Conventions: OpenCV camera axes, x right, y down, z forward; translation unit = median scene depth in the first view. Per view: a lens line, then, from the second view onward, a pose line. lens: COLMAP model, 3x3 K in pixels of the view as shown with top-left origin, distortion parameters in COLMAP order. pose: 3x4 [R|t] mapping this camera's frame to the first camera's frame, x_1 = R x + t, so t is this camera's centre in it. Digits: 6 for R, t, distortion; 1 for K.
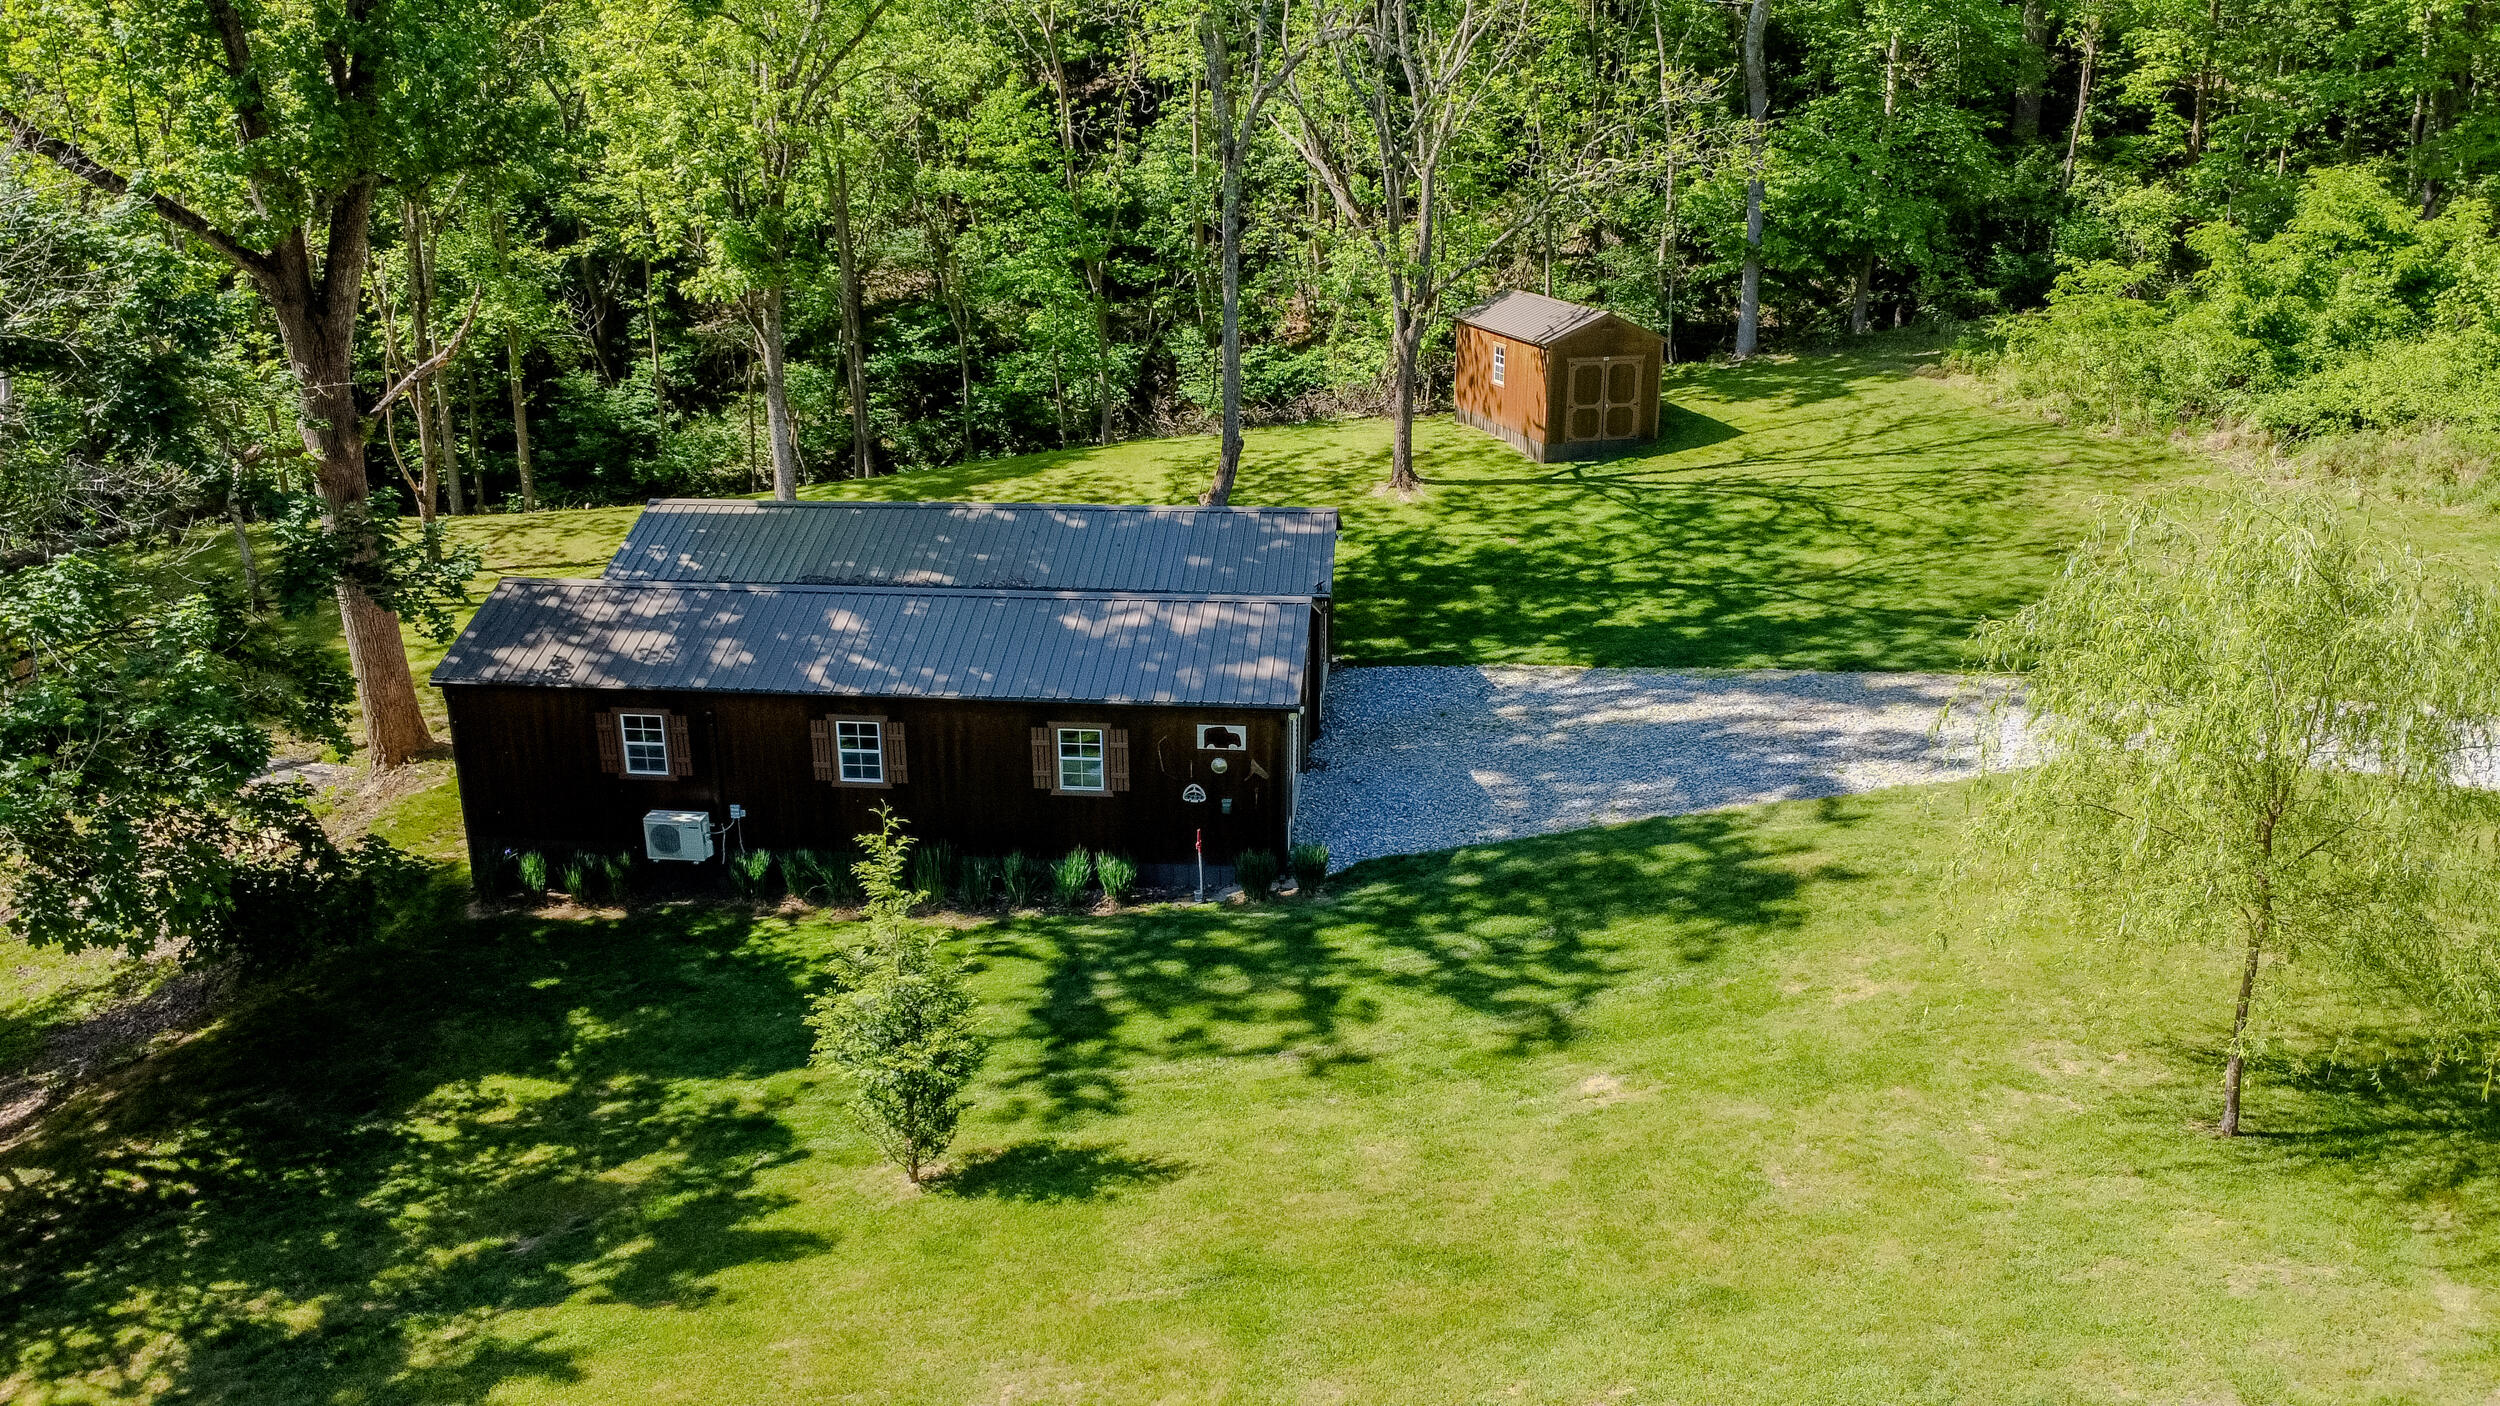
lens RADIAL K [[1825.5, 0, 1250.0], [0, 1825.5, 703.0], [0, 0, 1]] dist [-0.003577, -0.074968]
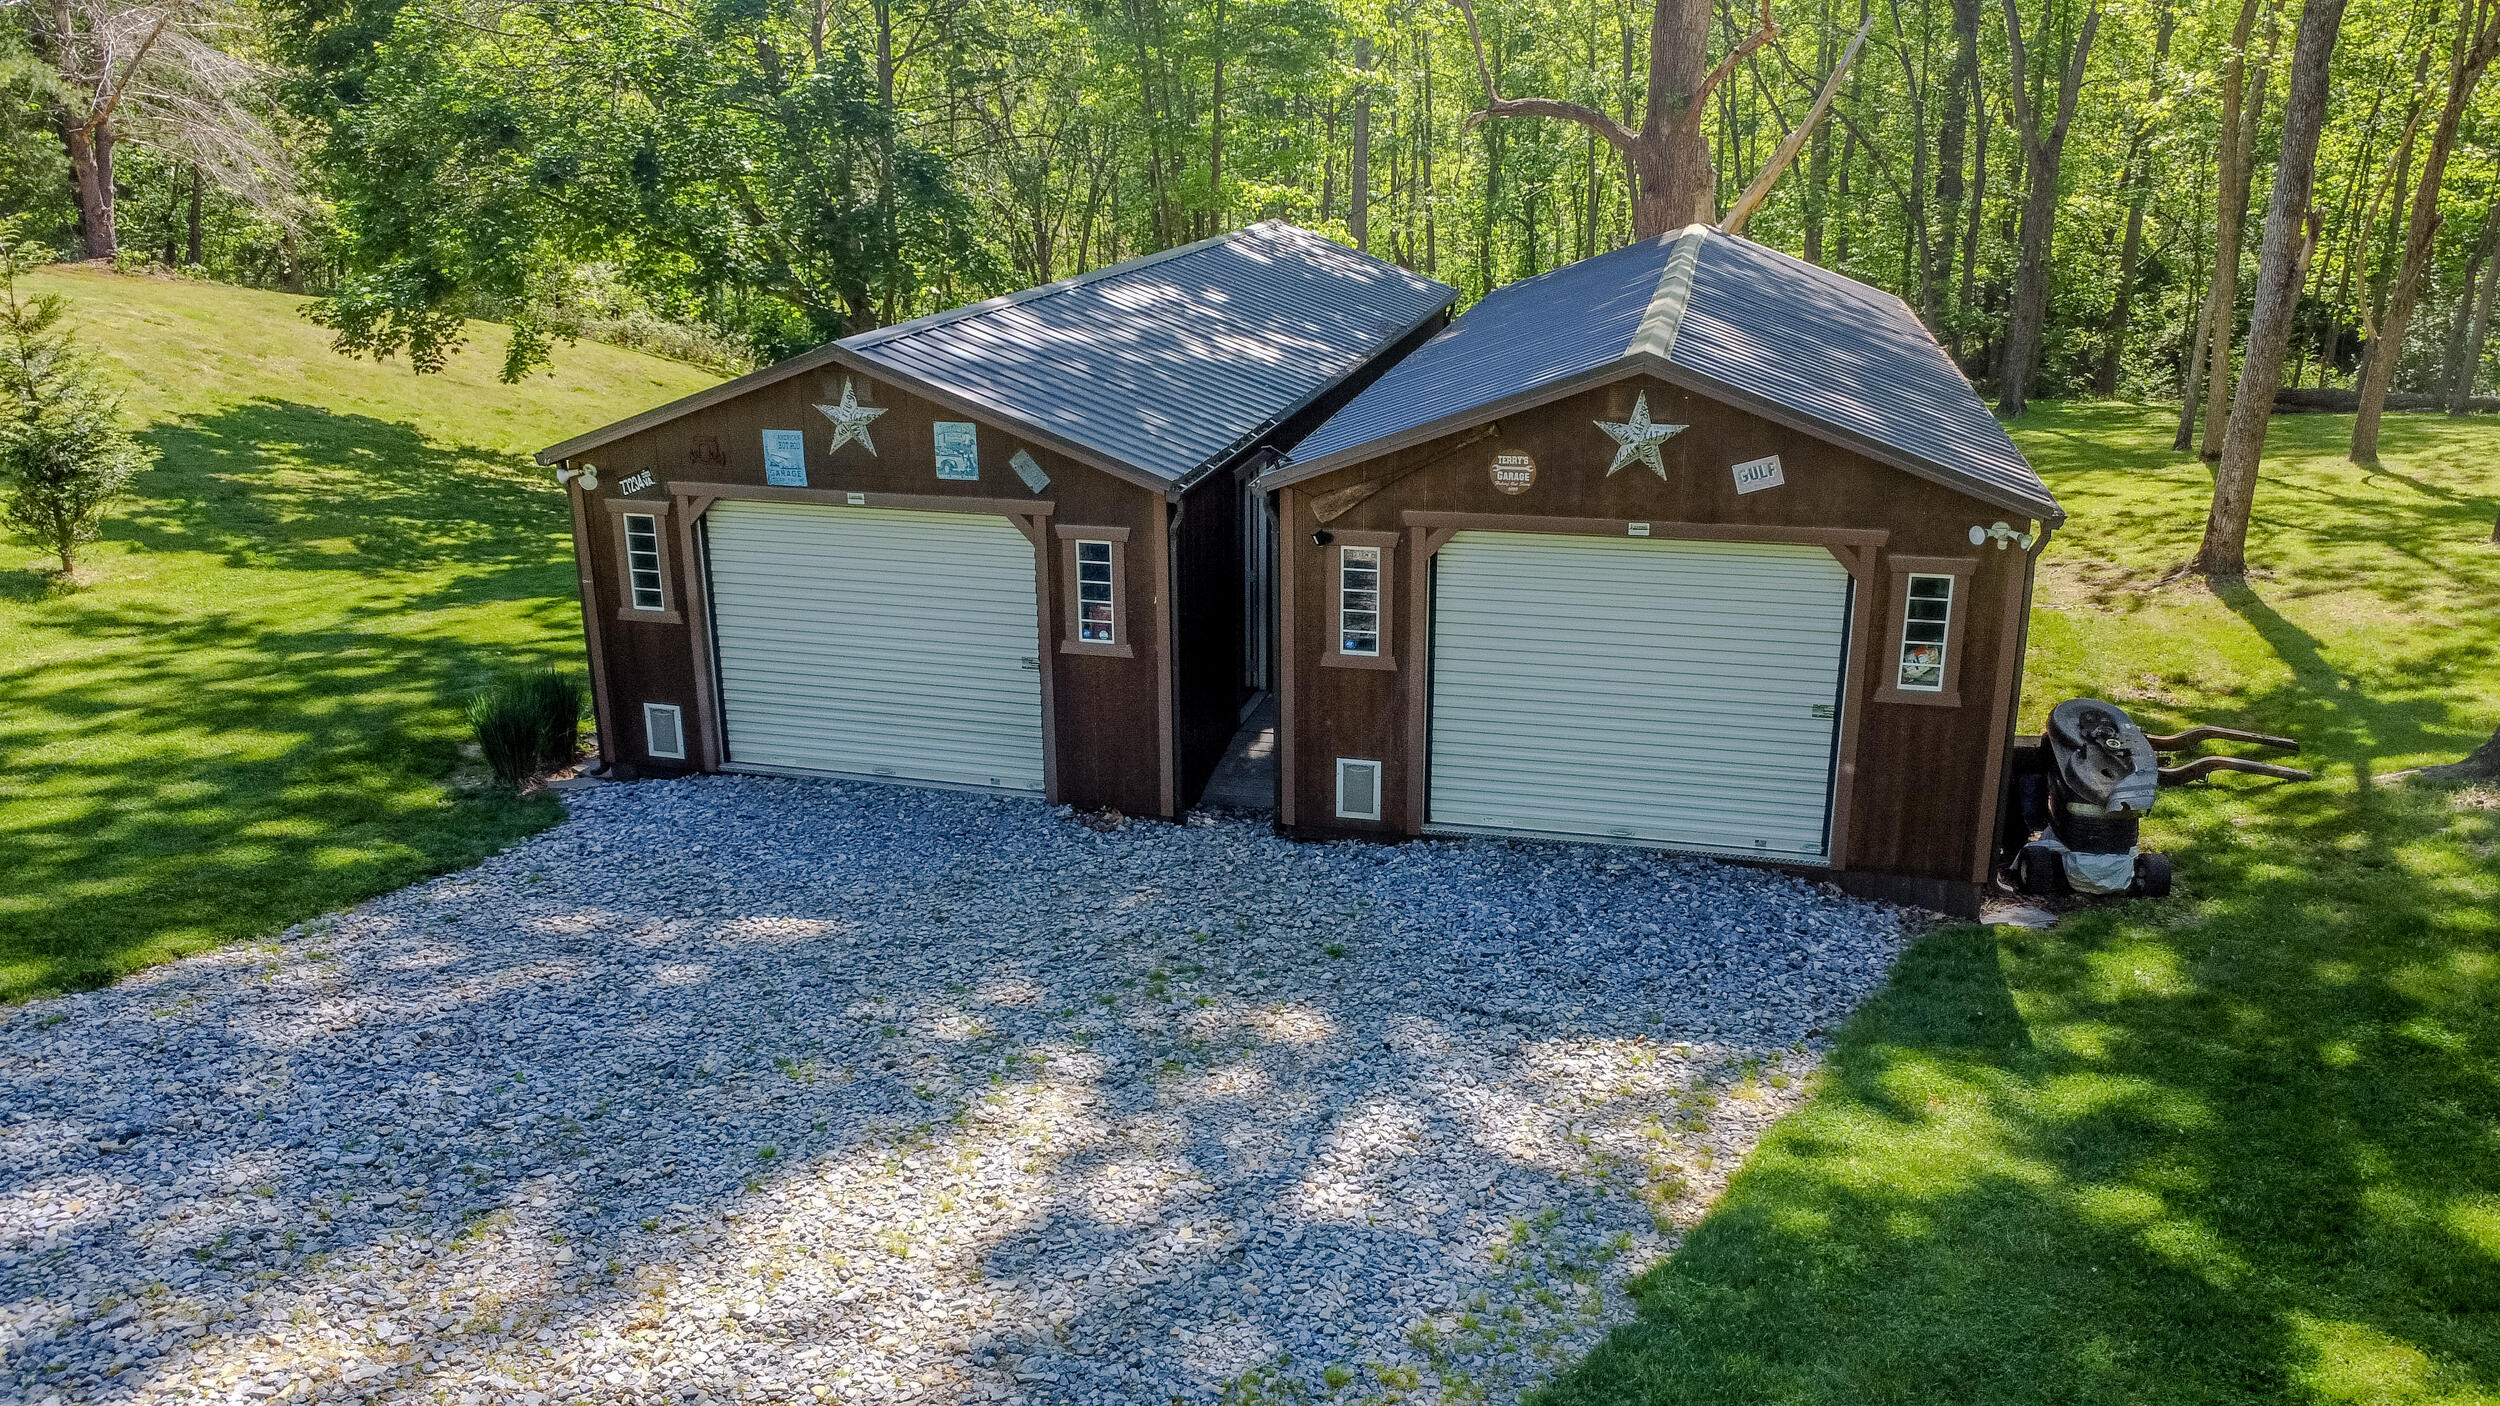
lens RADIAL K [[1825.5, 0, 1250.0], [0, 1825.5, 703.0], [0, 0, 1]] dist [-0.003577, -0.074968]
pose [[-0.167561, 0.316712, -0.933604, 0.453780], [-0.311040, 0.881642, 0.354909, -0.165280], [0.935509, 0.349858, -0.049219, 1.083423]]
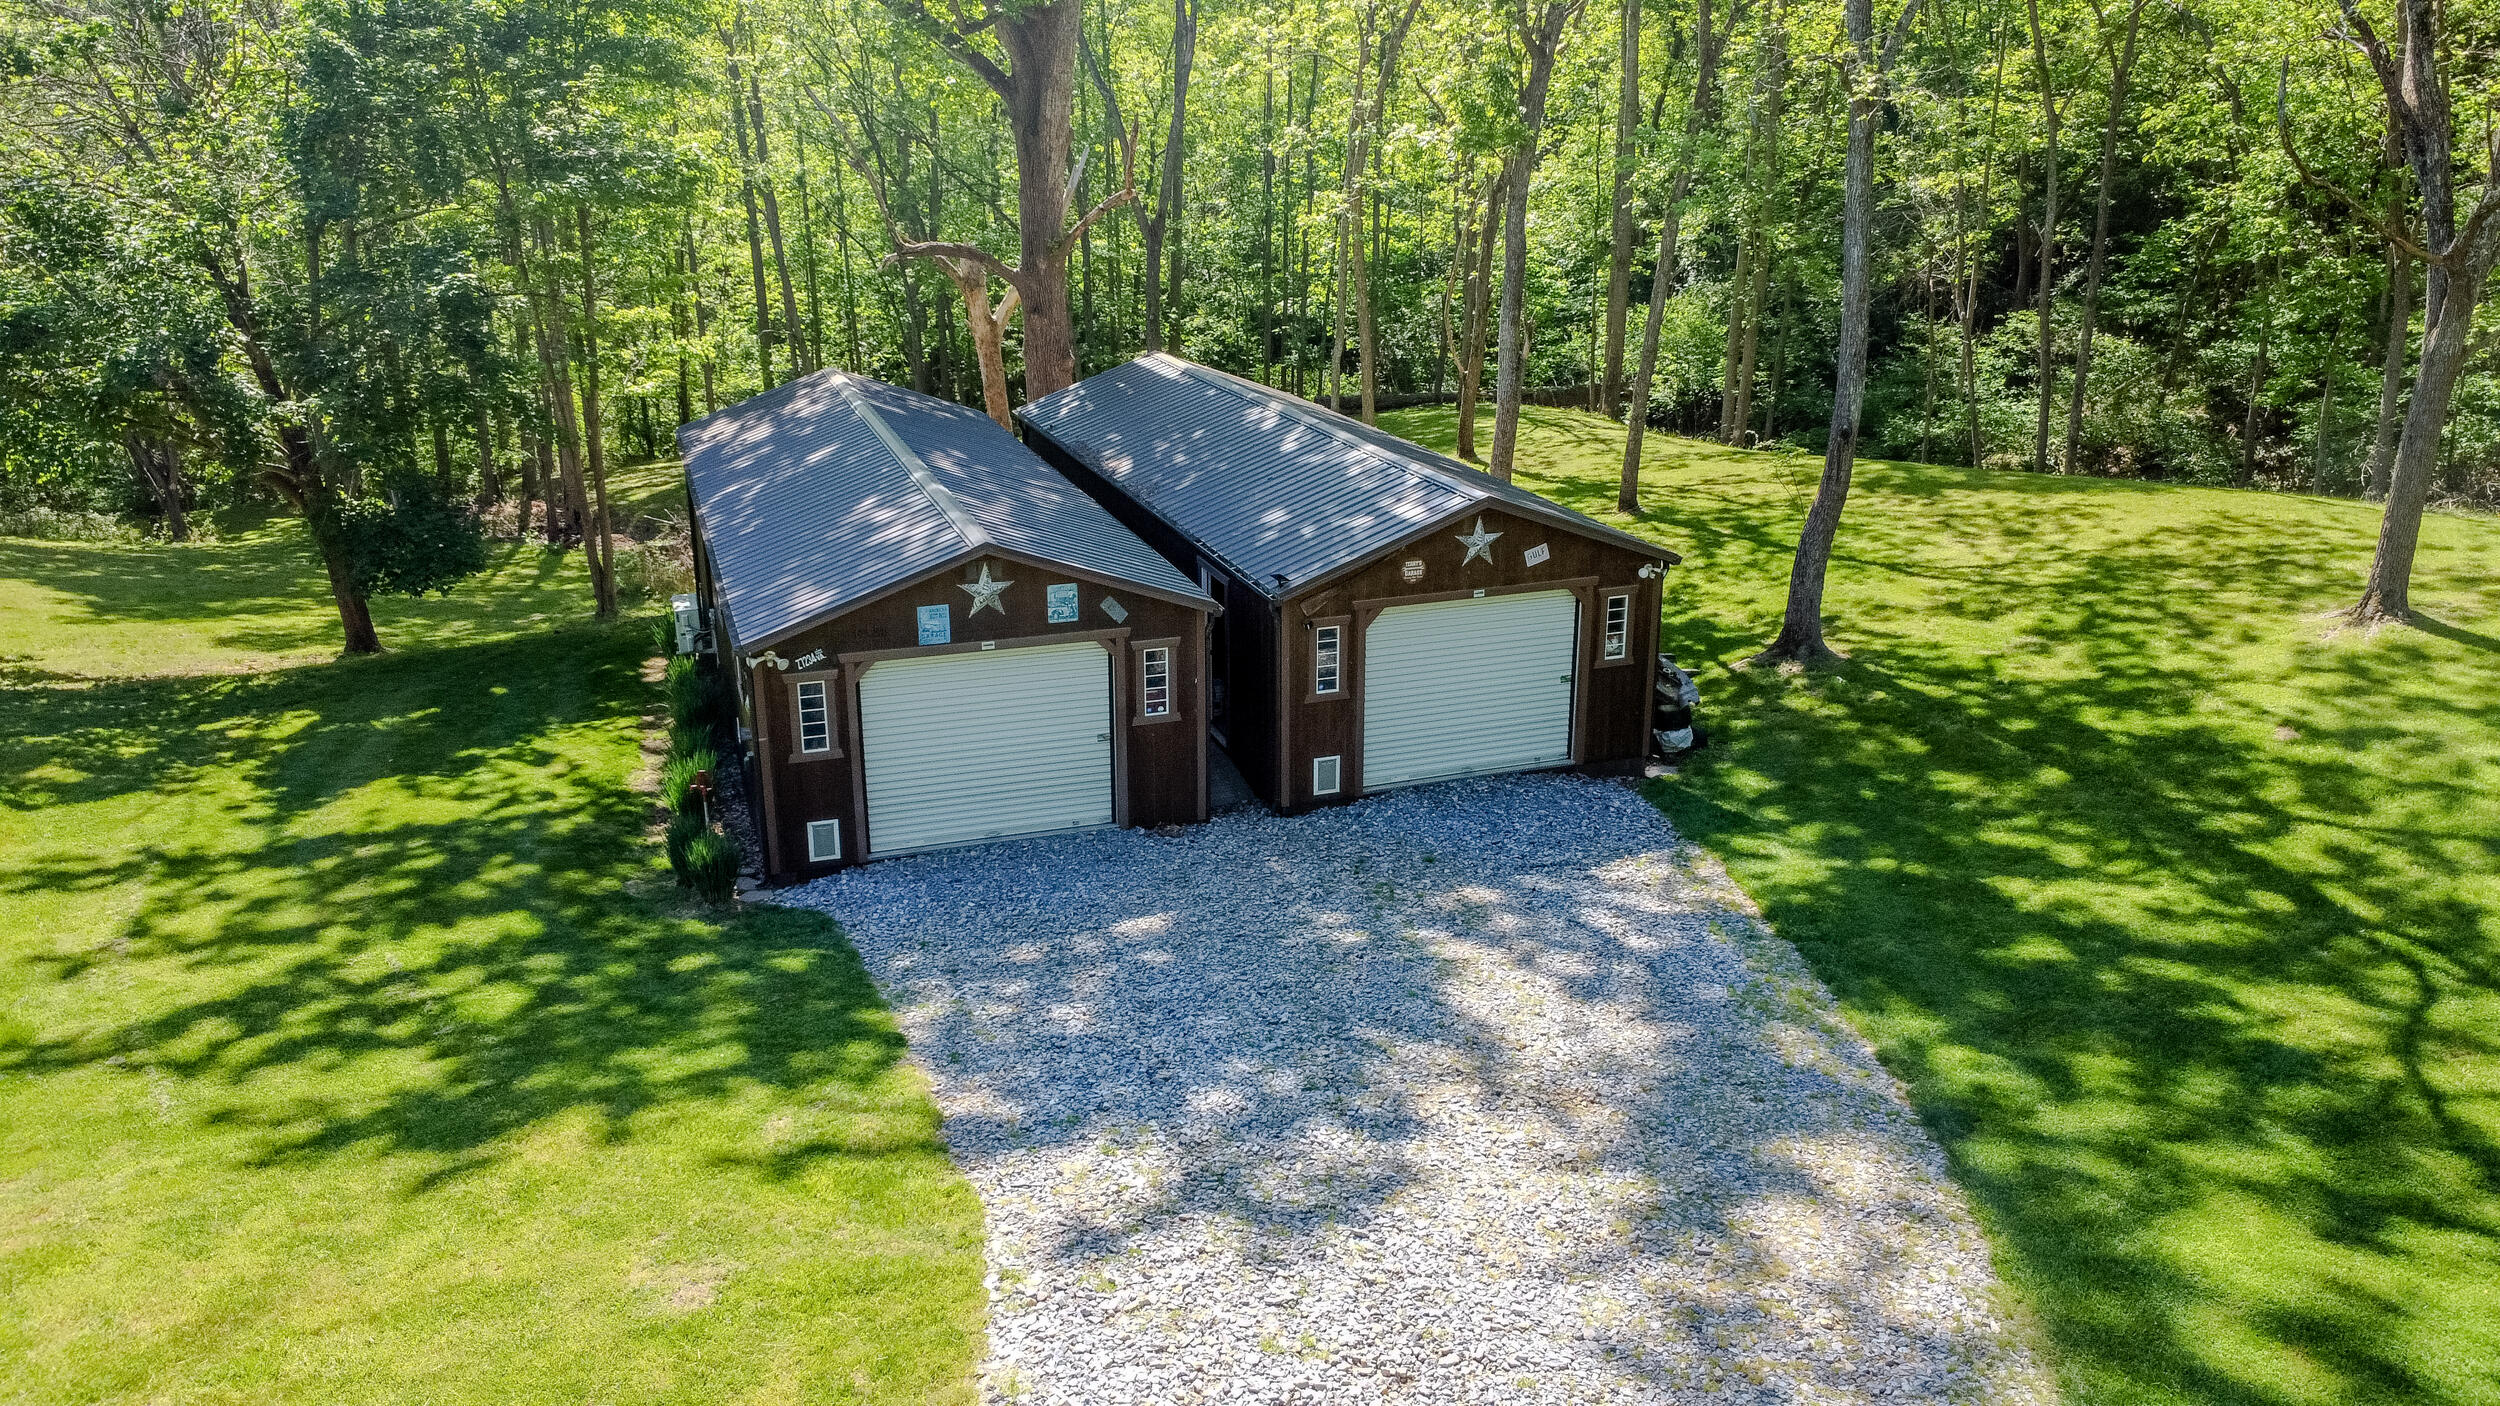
lens RADIAL K [[1825.5, 0, 1250.0], [0, 1825.5, 703.0], [0, 0, 1]] dist [-0.003577, -0.074968]
pose [[0.418831, 0.293809, -0.859219, 0.631292], [-0.296756, 0.938542, 0.176278, -0.141165], [0.858205, 0.181148, 0.480280, 0.724779]]
